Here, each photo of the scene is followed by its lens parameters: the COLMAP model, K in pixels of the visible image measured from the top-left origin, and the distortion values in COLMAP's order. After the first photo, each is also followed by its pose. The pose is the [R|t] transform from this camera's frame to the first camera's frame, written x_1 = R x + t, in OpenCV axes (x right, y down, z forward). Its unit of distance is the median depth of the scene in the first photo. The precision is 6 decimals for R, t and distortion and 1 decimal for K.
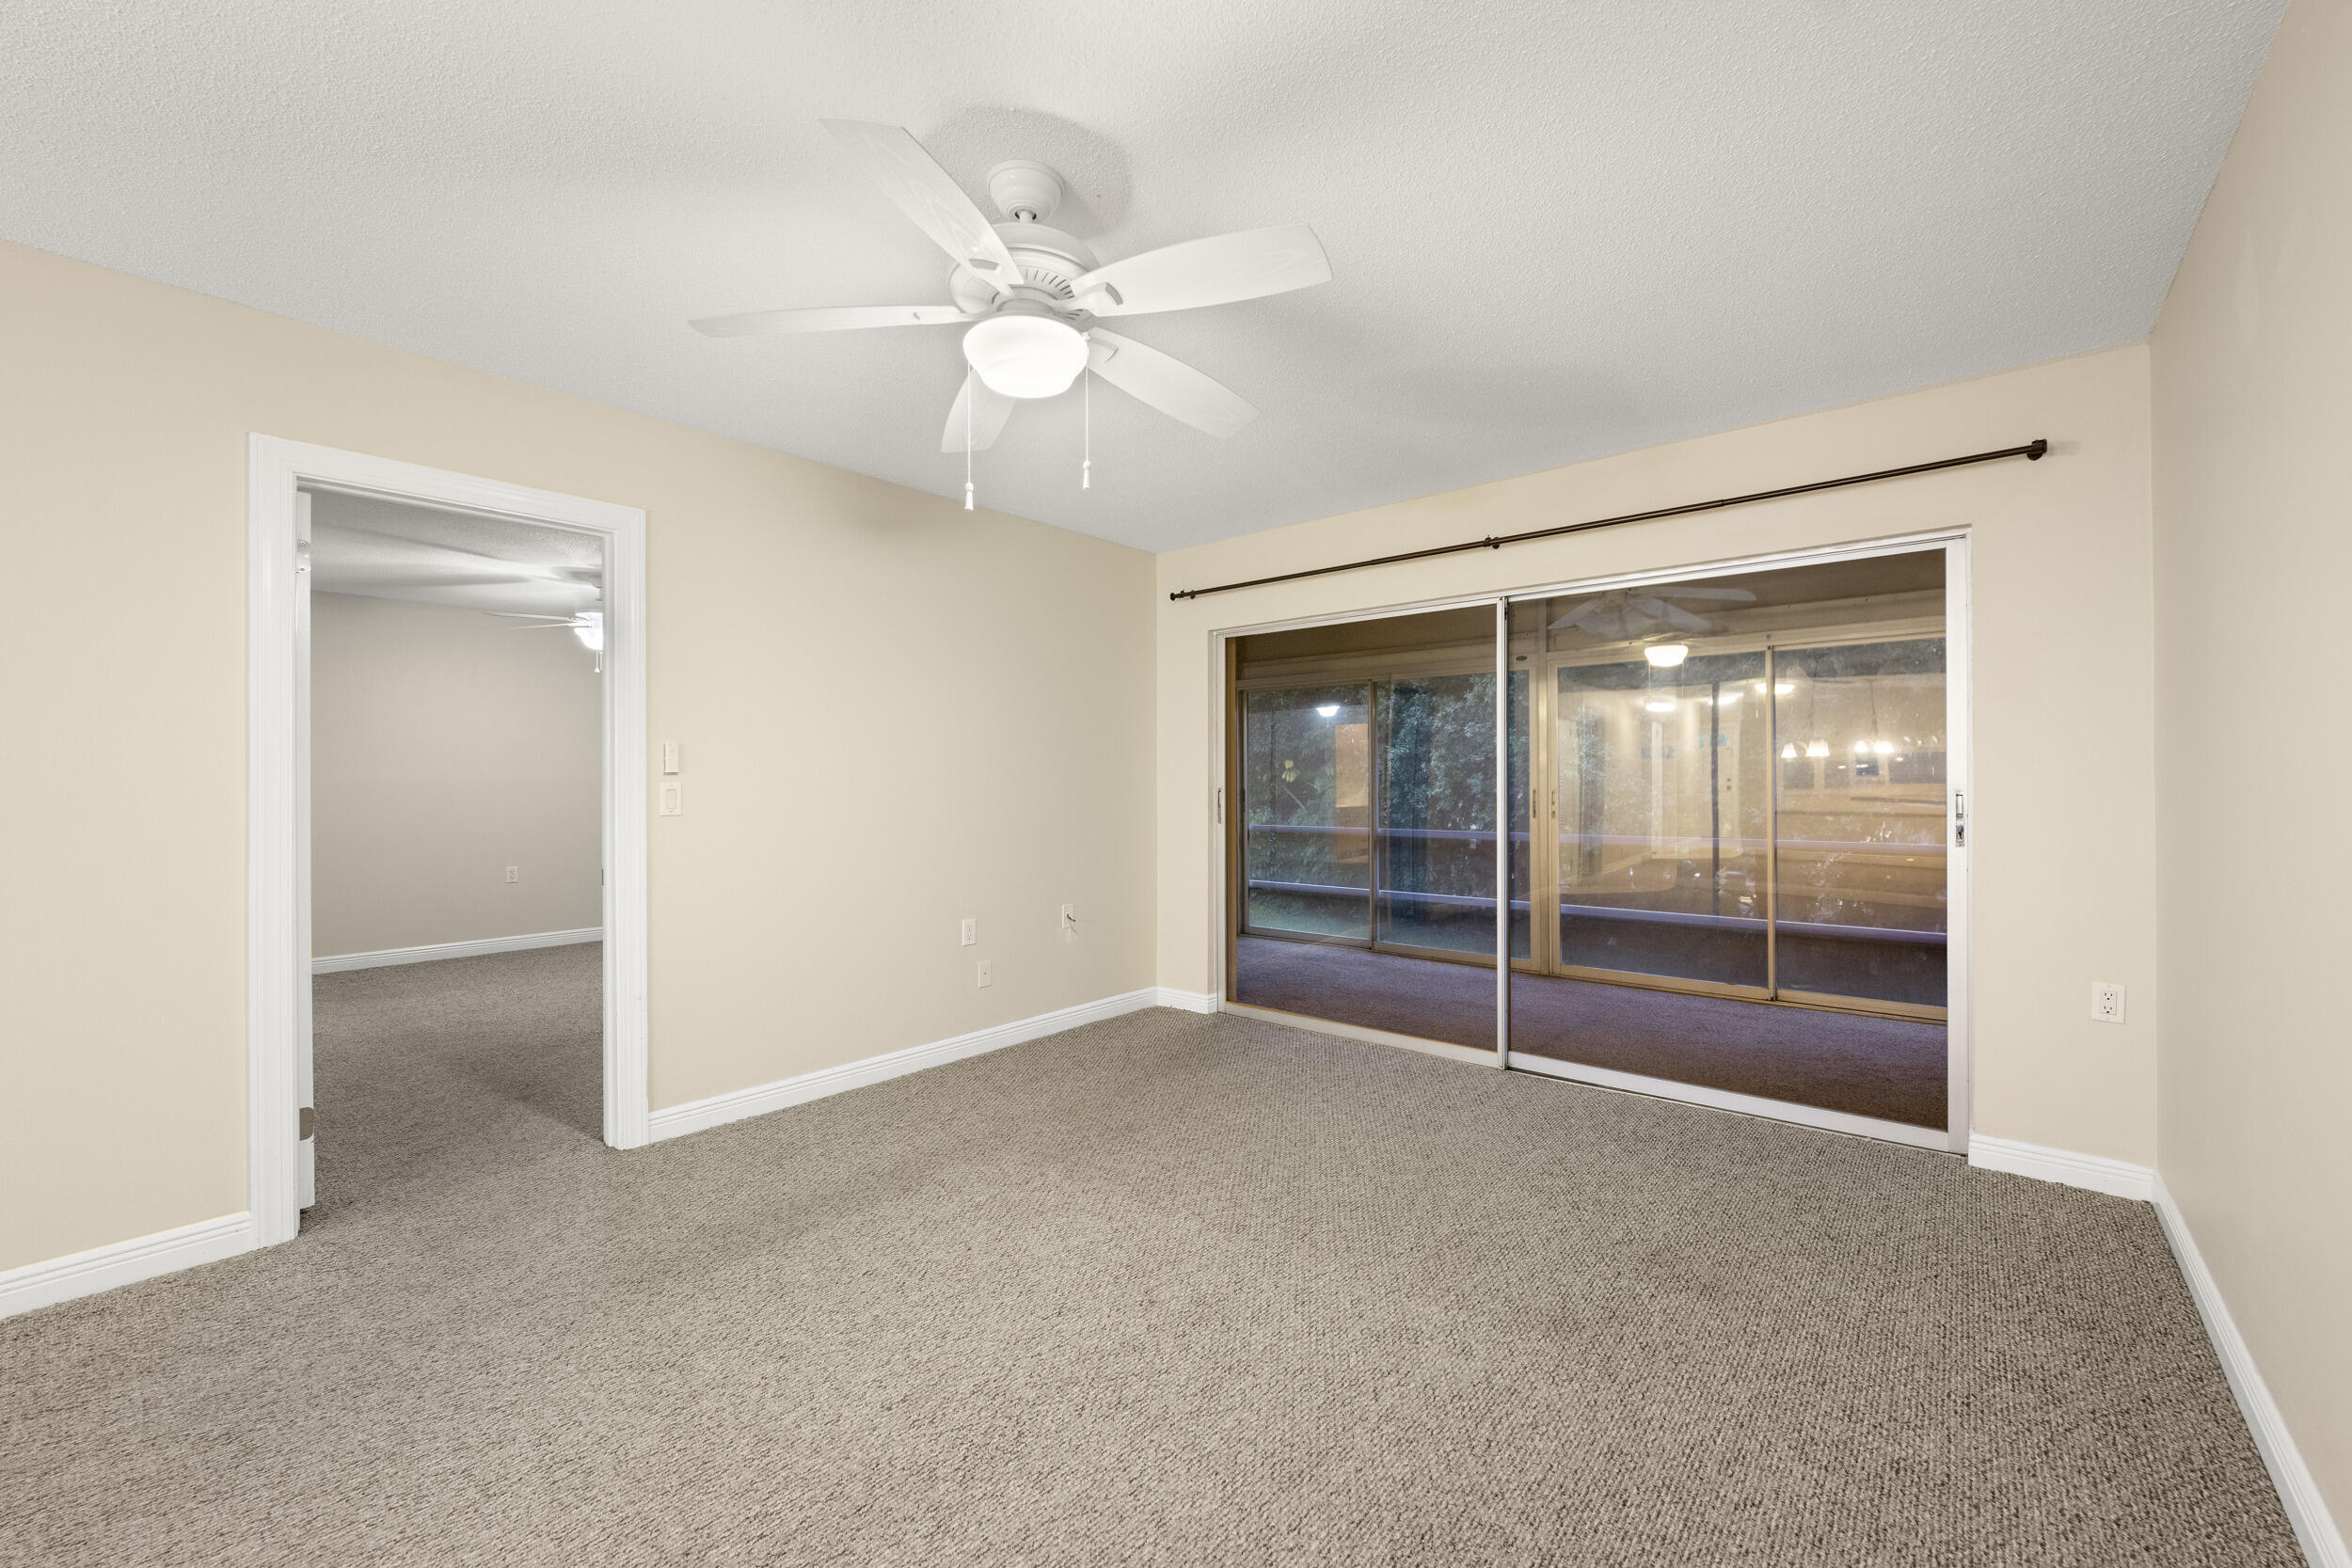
lens RADIAL K [[945.2, 0, 1202.3], [0, 945.2, 776.1], [0, 0, 1]] dist [-0.000106, -0.000610]
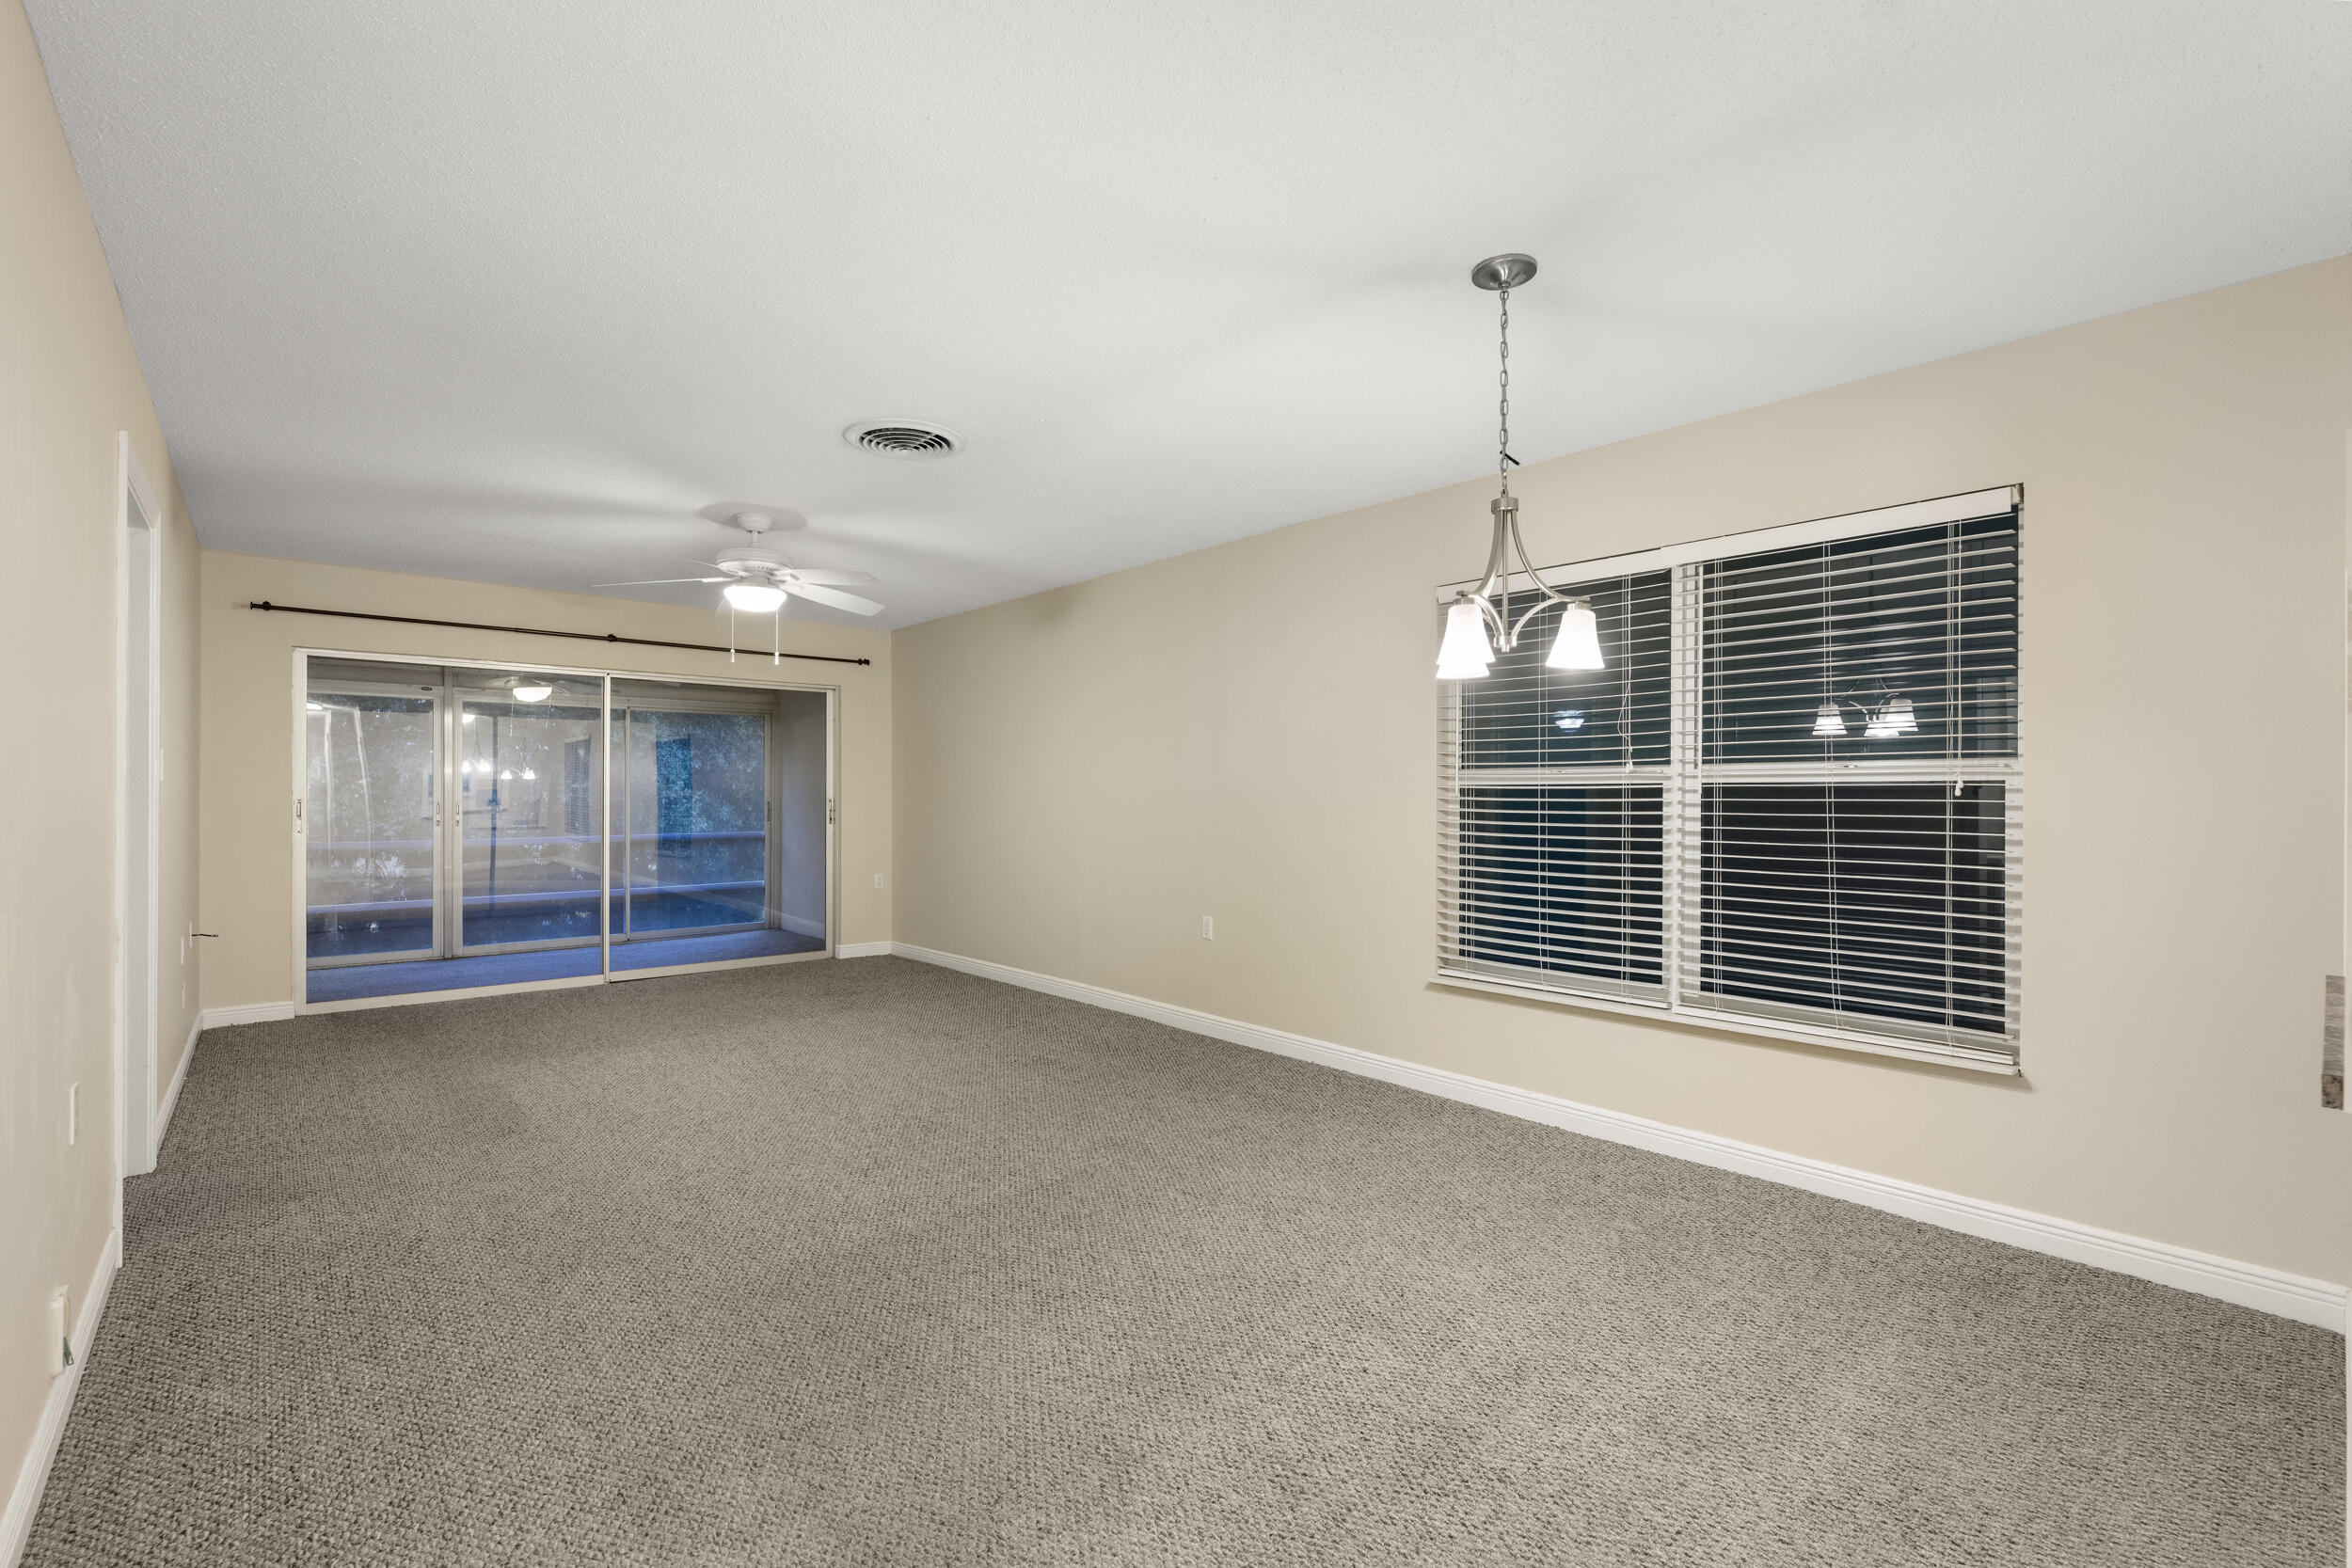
lens RADIAL K [[1006.9, 0, 1173.1], [0, 1006.9, 796.9], [0, 0, 1]] dist [0.002638, -0.000102]
pose [[0.158507, 0.002259, 0.987355, -0.949058], [-0.003724, 0.999992, -0.001690, 0.006448], [-0.987351, -0.003409, 0.158514, -0.129094]]
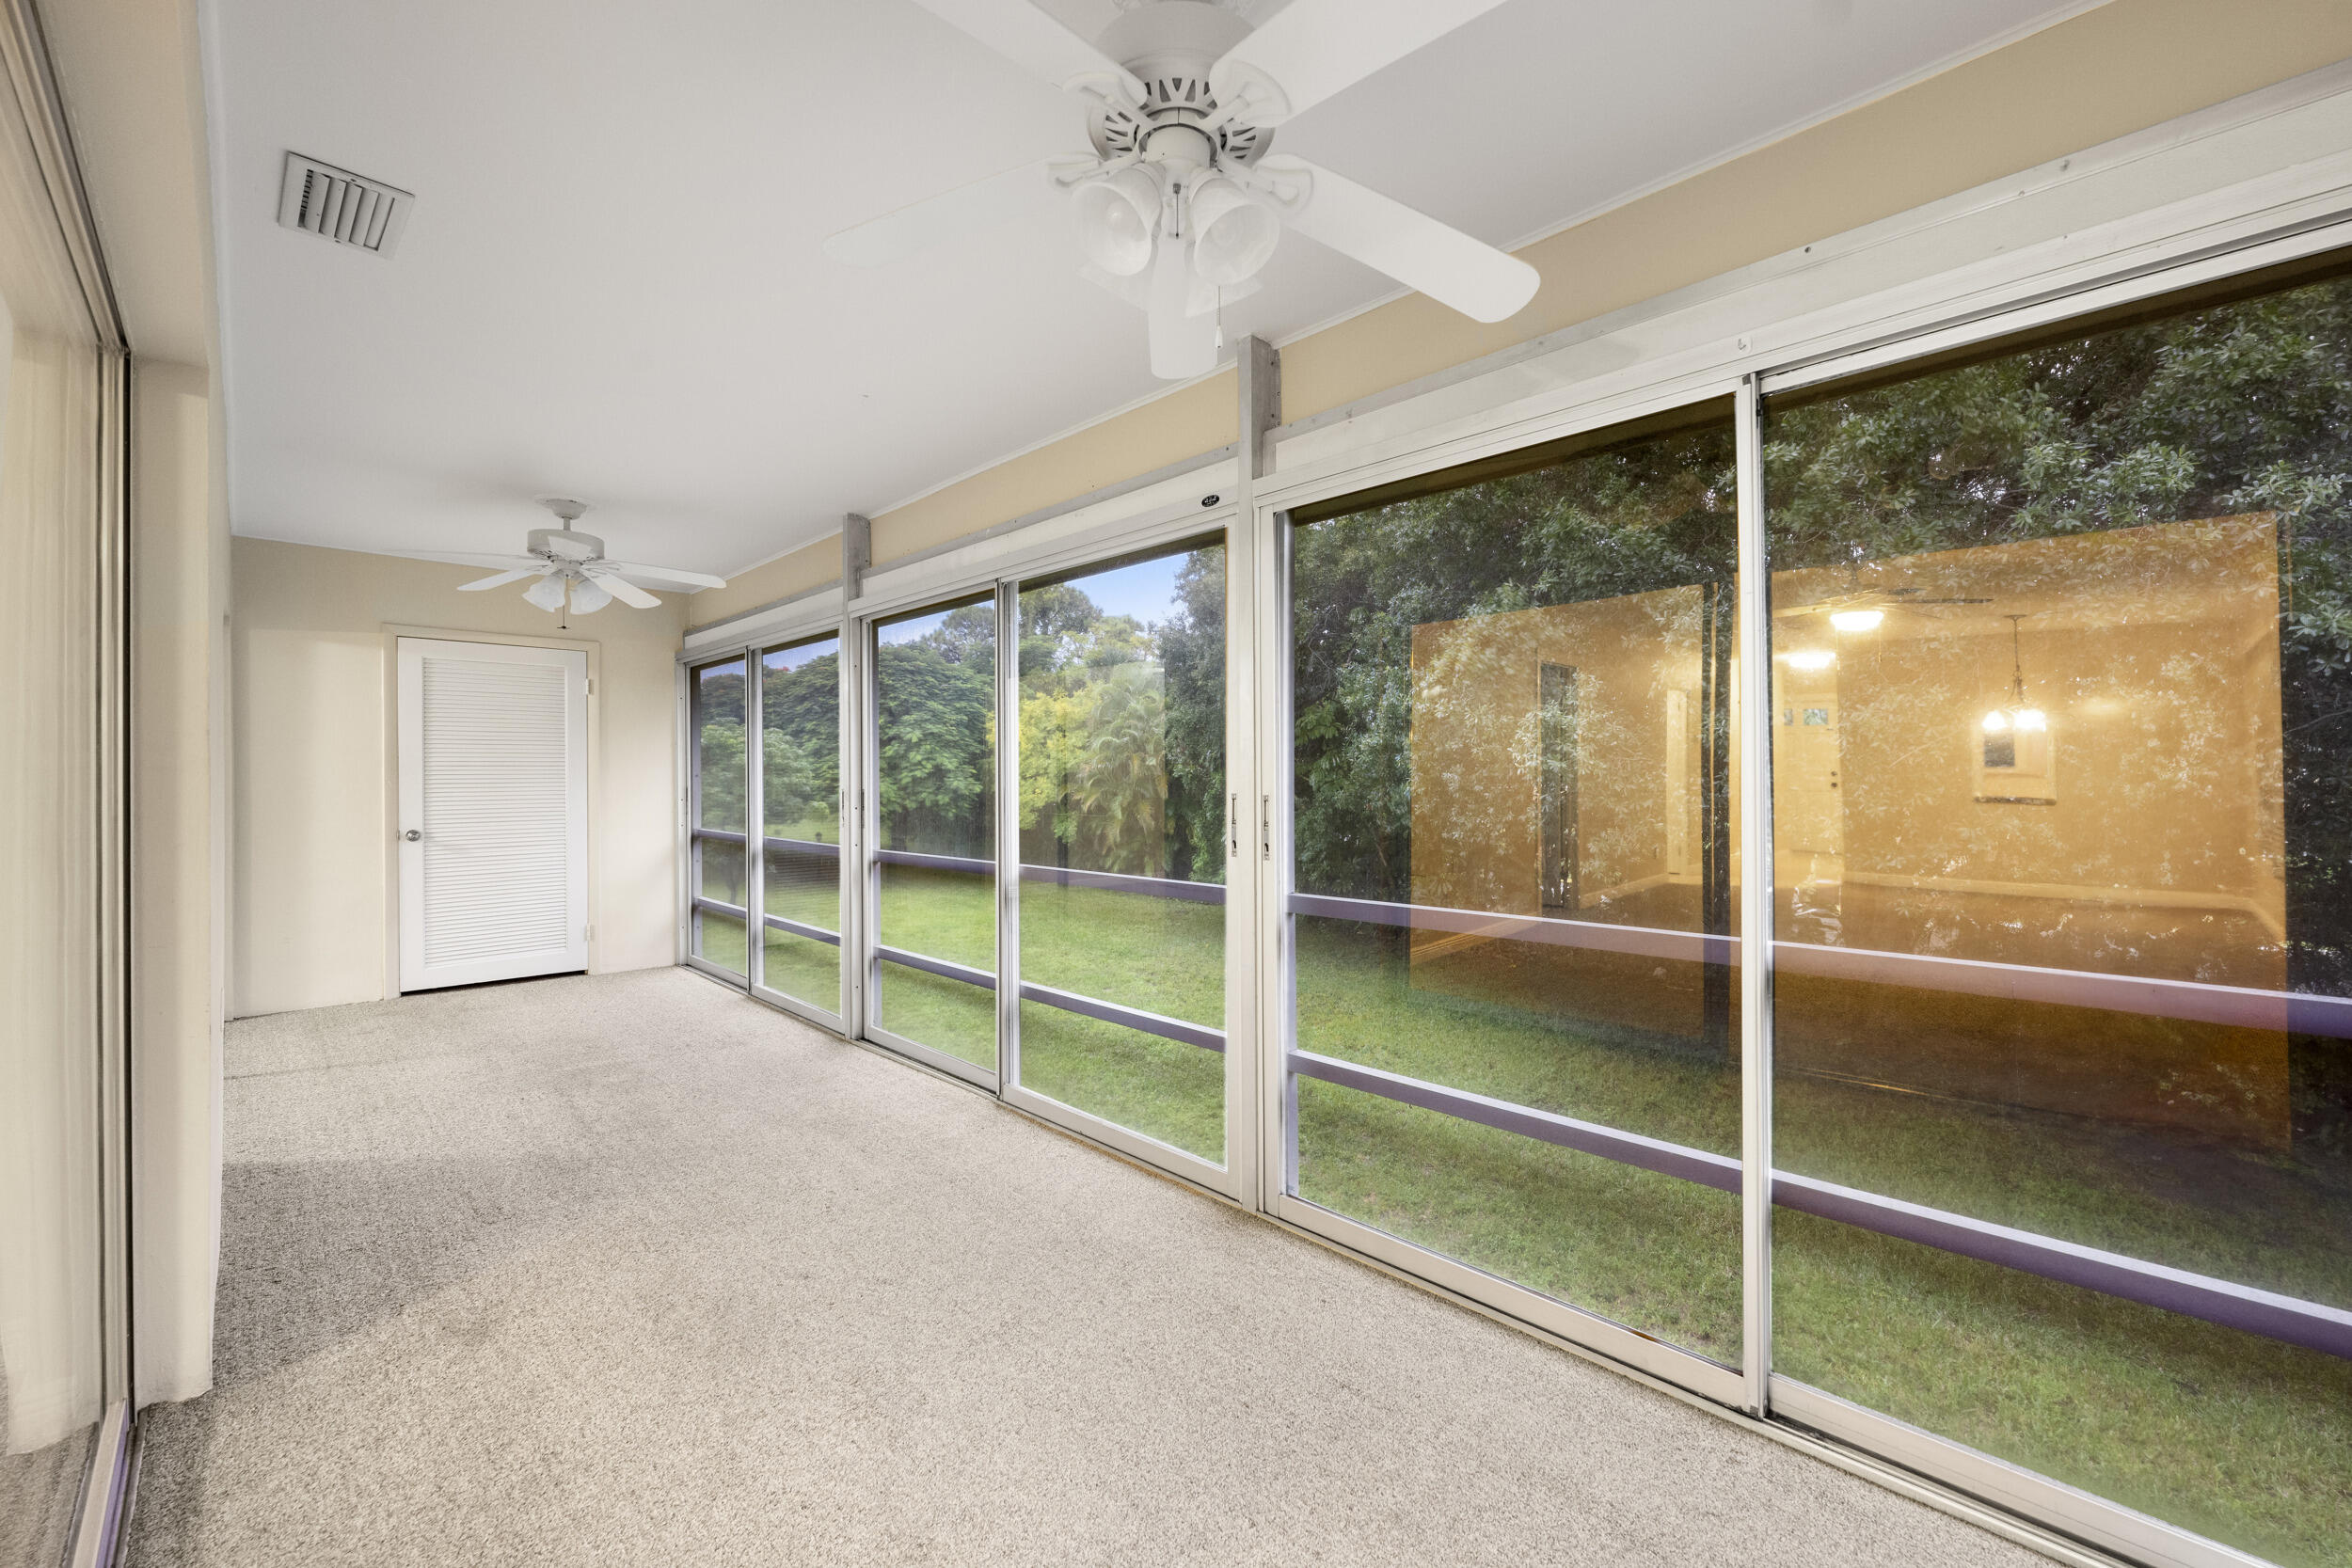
lens RADIAL K [[945.2, 0, 1170.2], [0, 945.2, 785.5], [0, 0, 1]] dist [-0.000106, -0.000610]
pose [[0.994998, -0.004292, -0.099807, 0.478813], [0.005506, 0.999914, 0.011883, 0.008050], [0.099747, -0.012373, 0.994936, 0.719030]]
